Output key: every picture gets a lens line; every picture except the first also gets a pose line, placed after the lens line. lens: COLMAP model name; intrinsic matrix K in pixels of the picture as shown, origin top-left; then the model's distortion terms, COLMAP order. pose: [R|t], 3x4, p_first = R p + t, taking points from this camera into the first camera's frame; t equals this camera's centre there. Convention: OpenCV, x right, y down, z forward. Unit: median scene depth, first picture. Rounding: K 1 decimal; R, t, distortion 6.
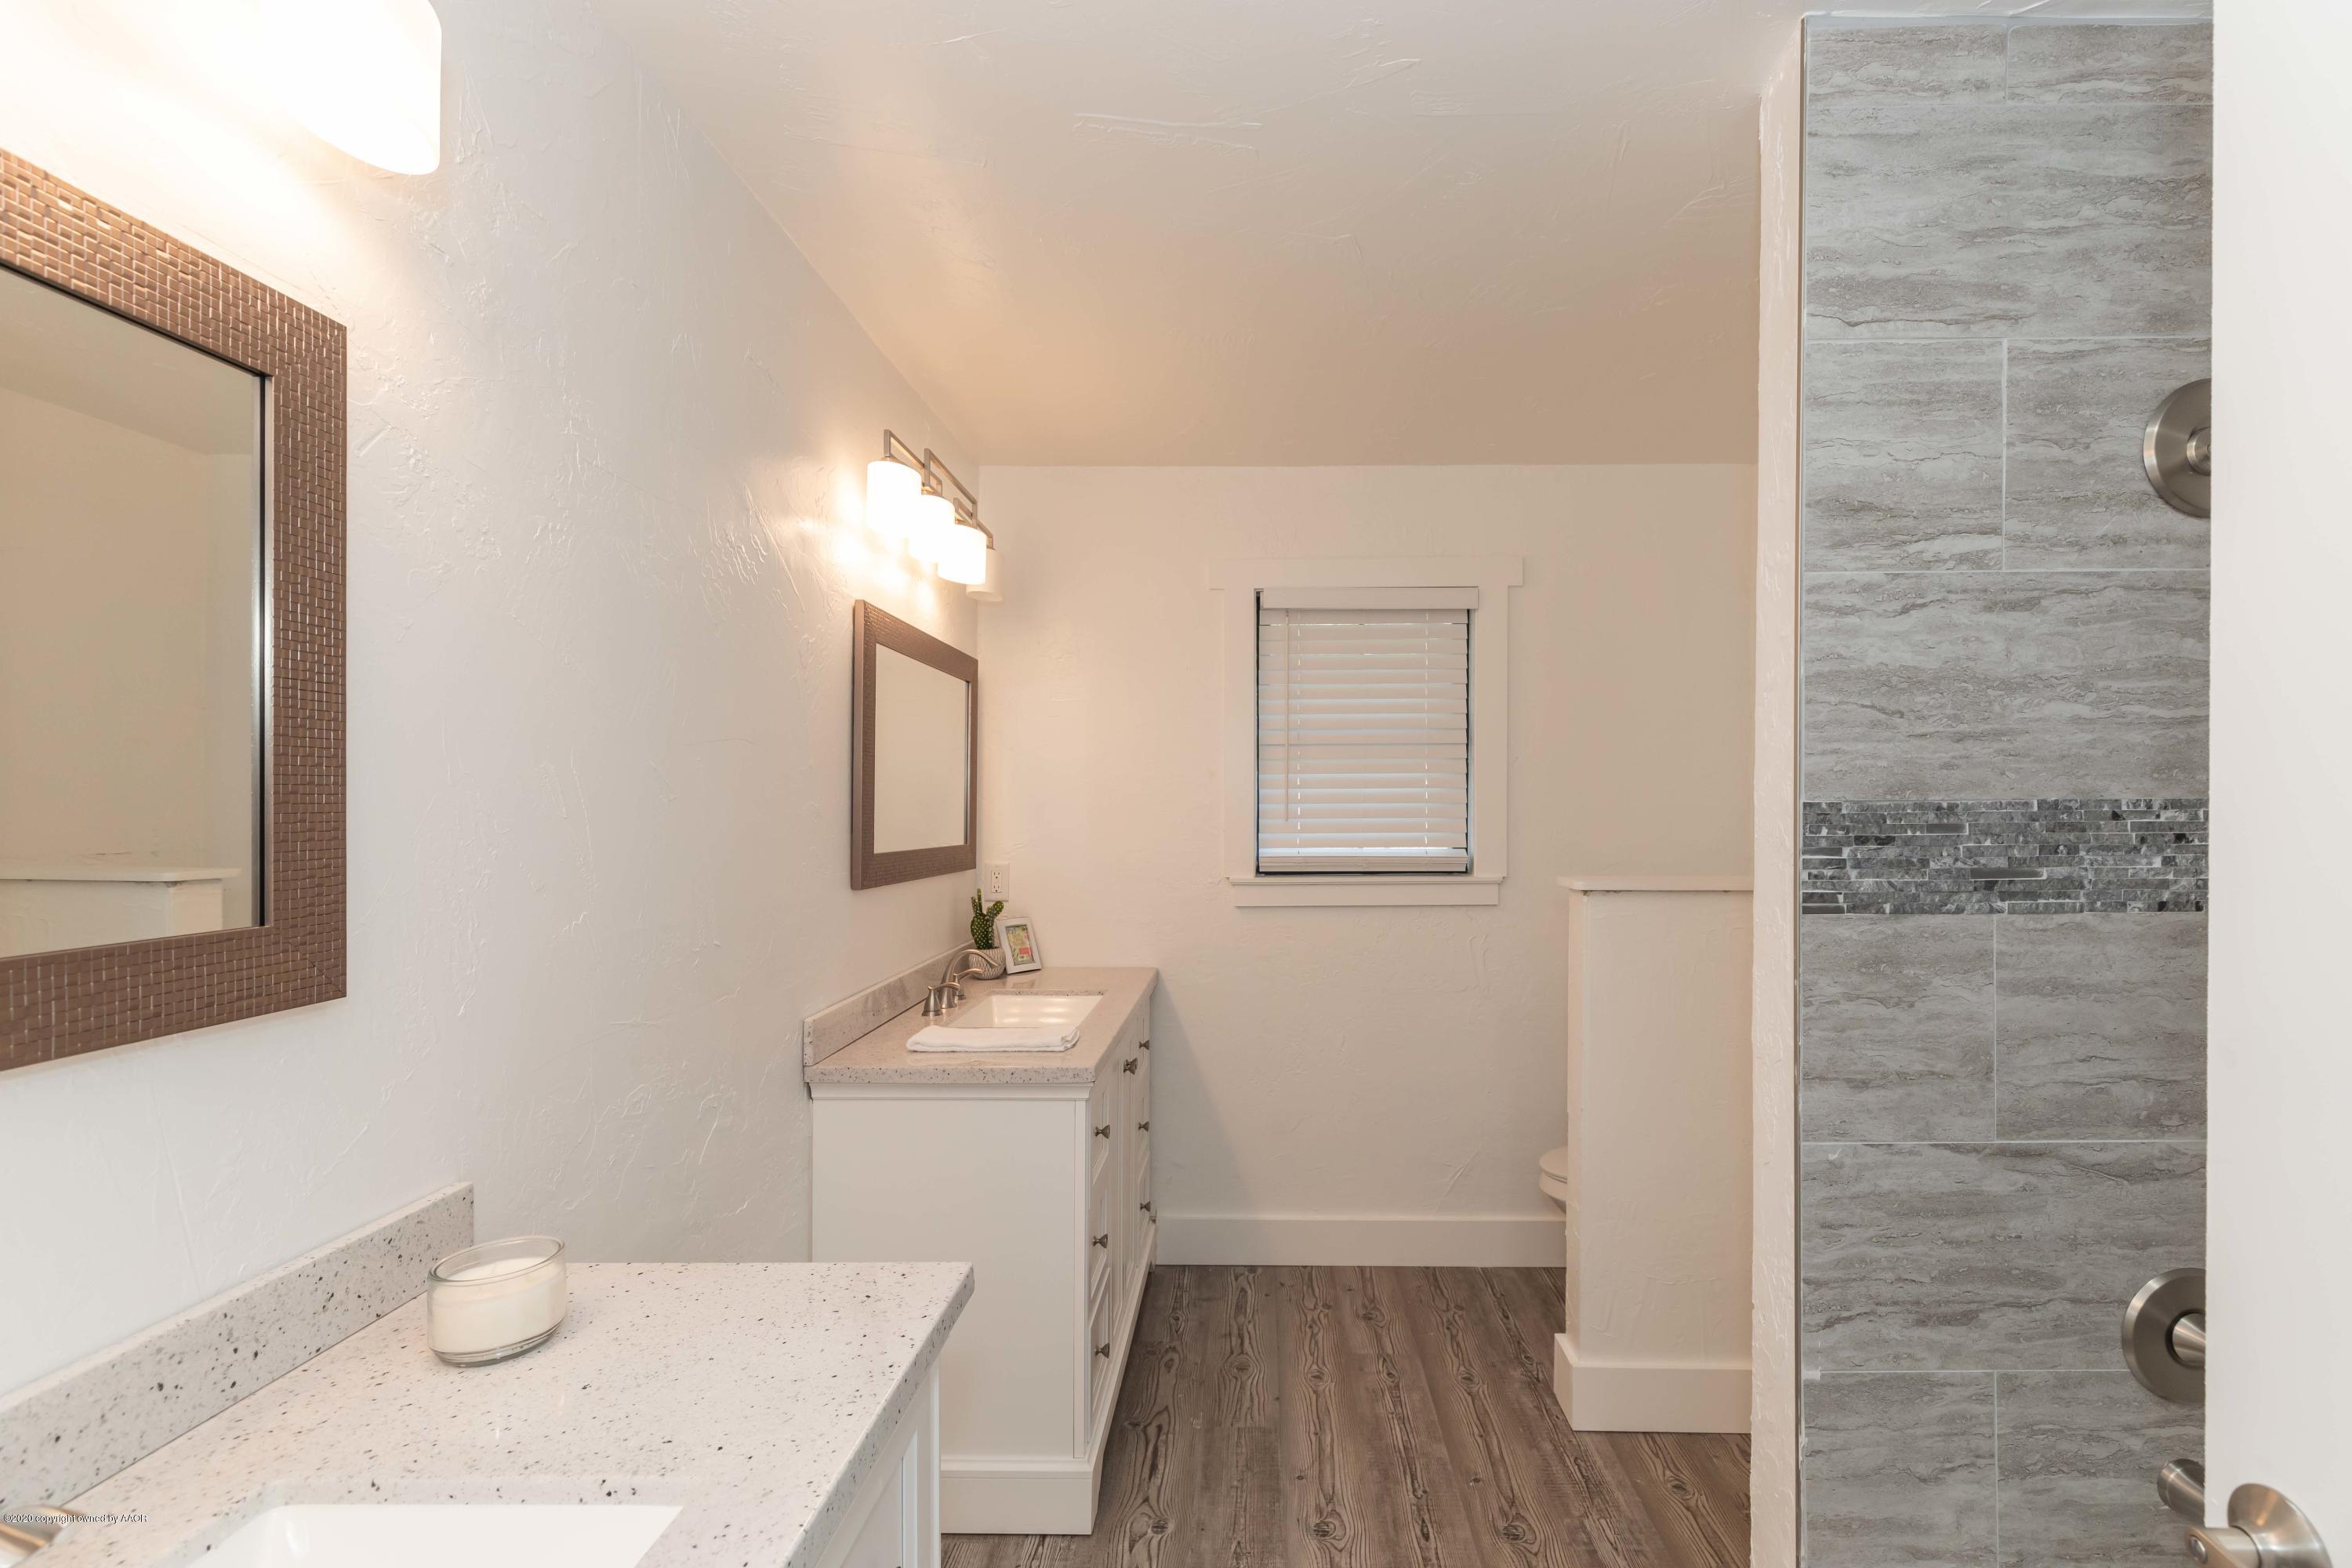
lens RADIAL K [[1053.7, 0, 1175.5], [0, 1053.7, 815.3], [0, 0, 1]] dist [0.007908, -0.000531]
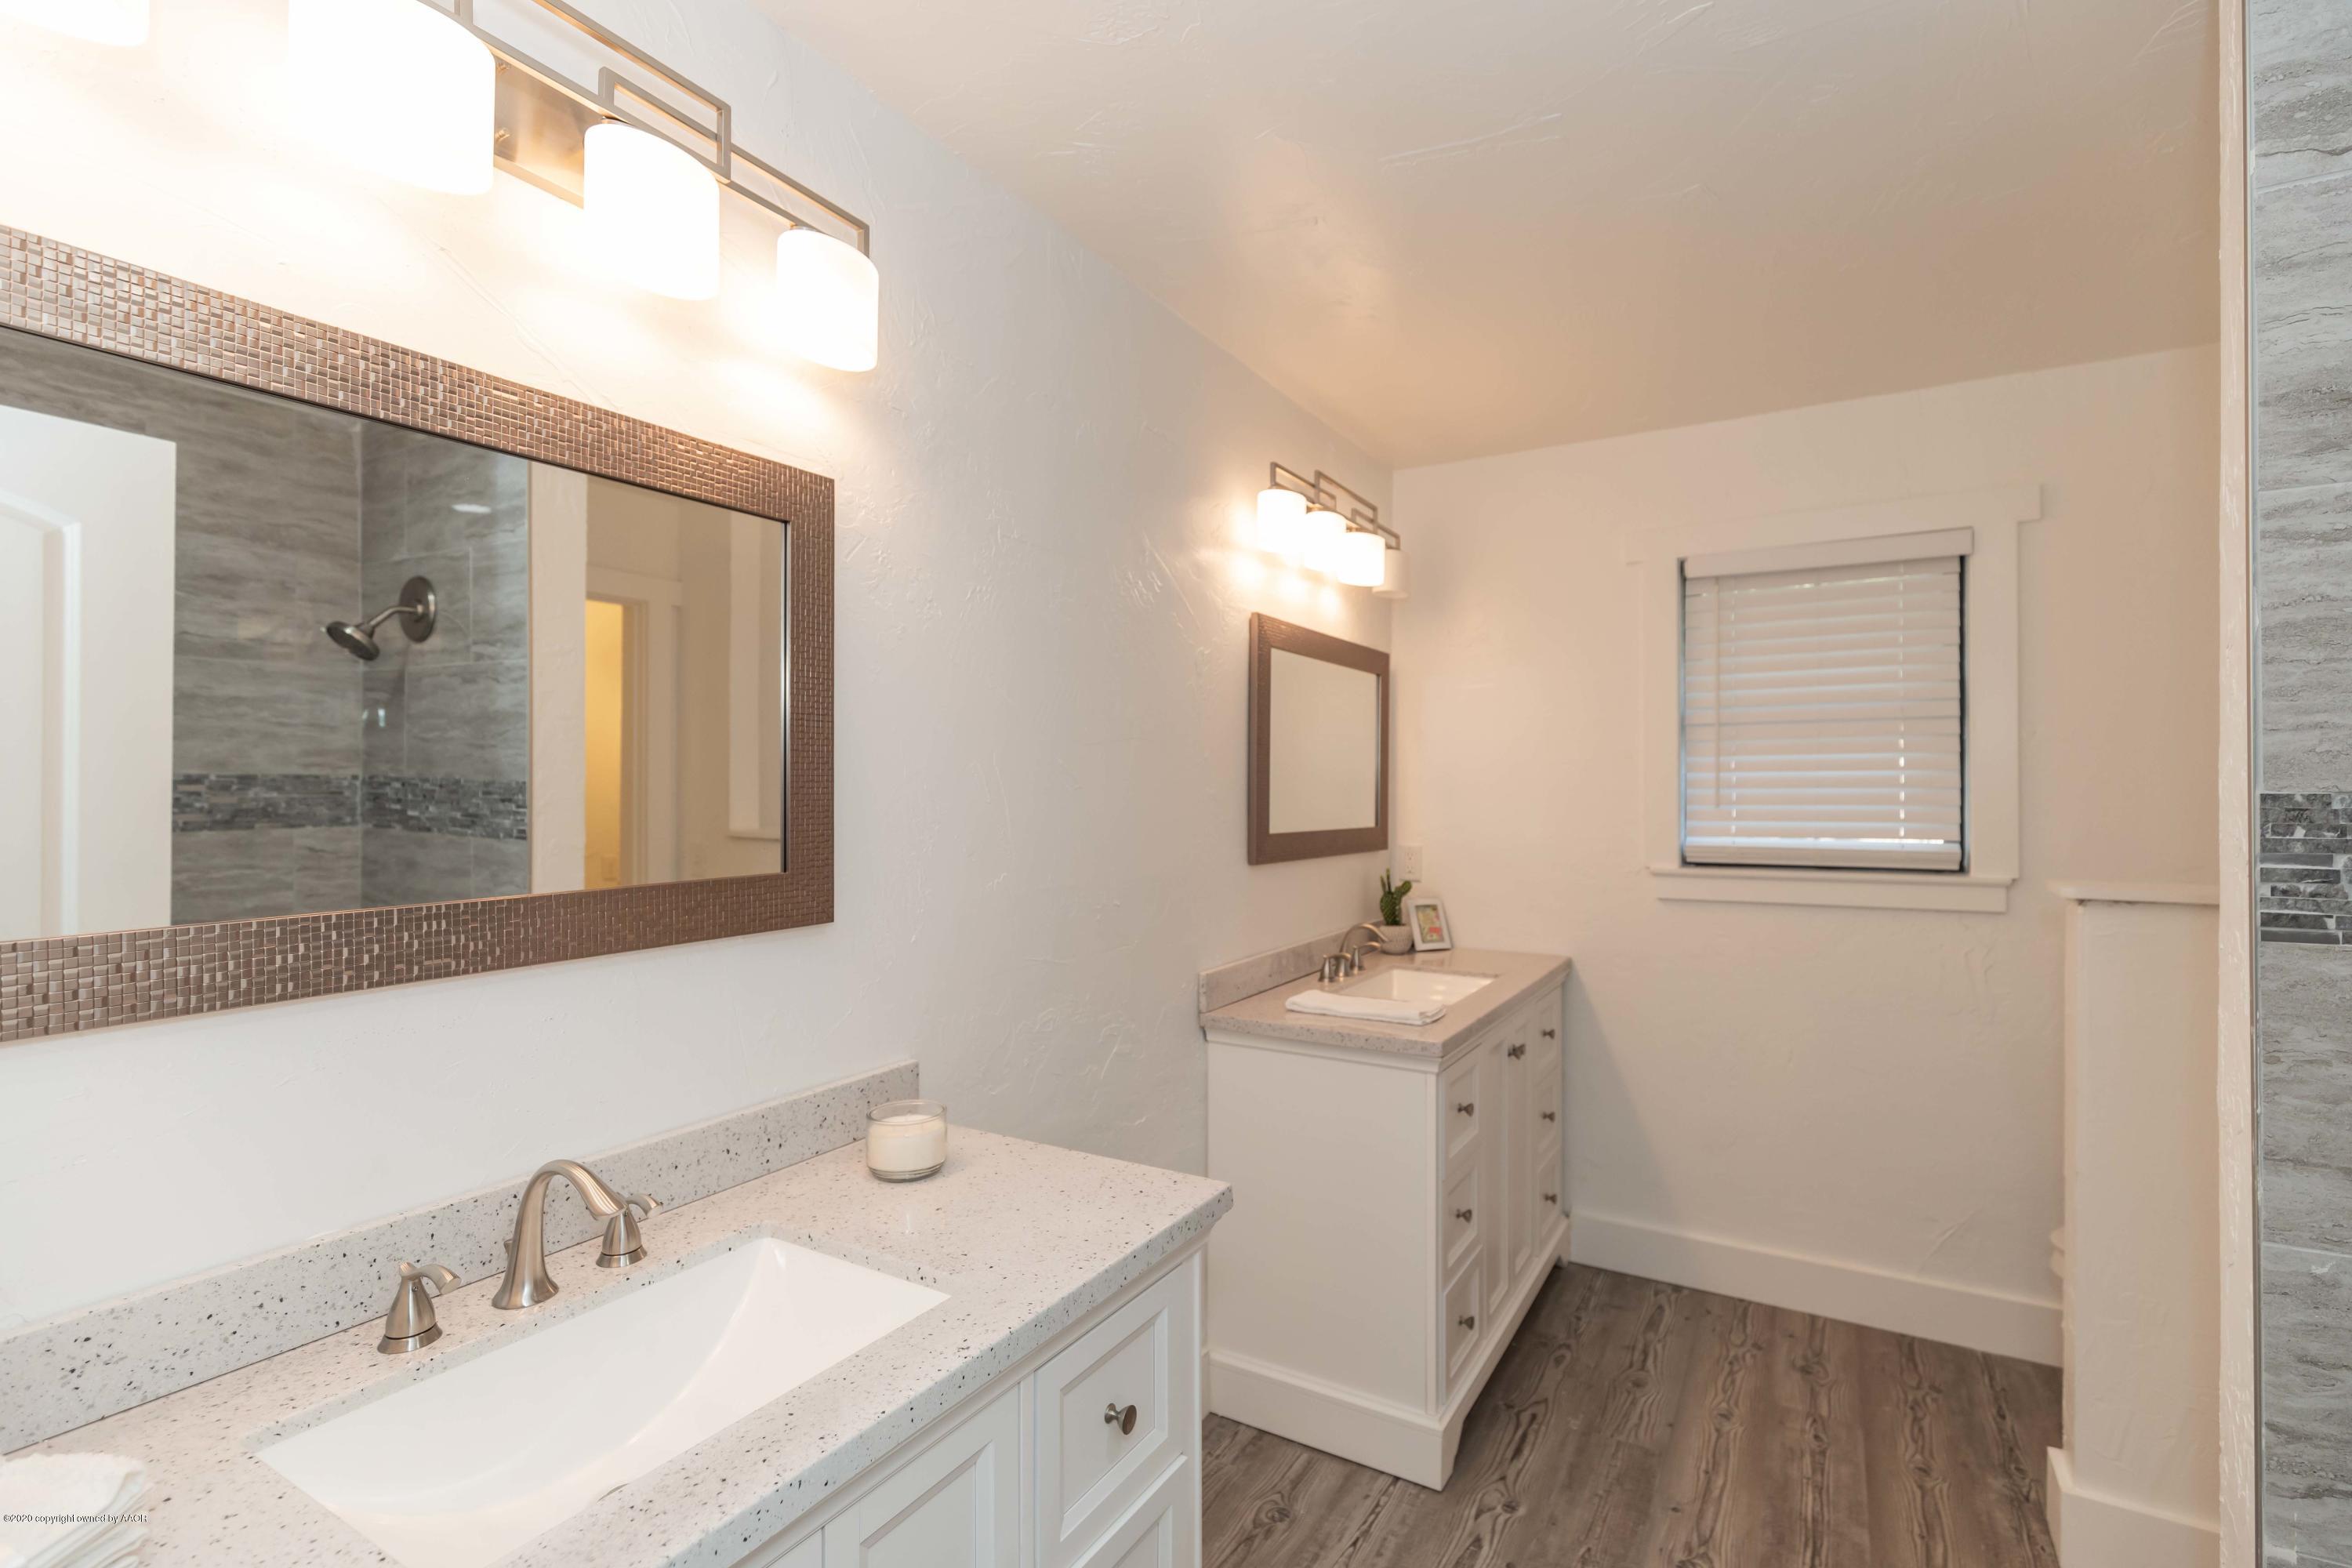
lens RADIAL K [[1047.8, 0, 1190.9], [0, 1047.8, 787.9], [0, 0, 1]] dist [0.002634, -0.000404]
pose [[0.870647, 0.000349, -0.491908, 0.205007], [-0.003480, 0.999979, -0.005451, -0.006732], [0.491895, 0.006458, 0.870630, -0.025599]]
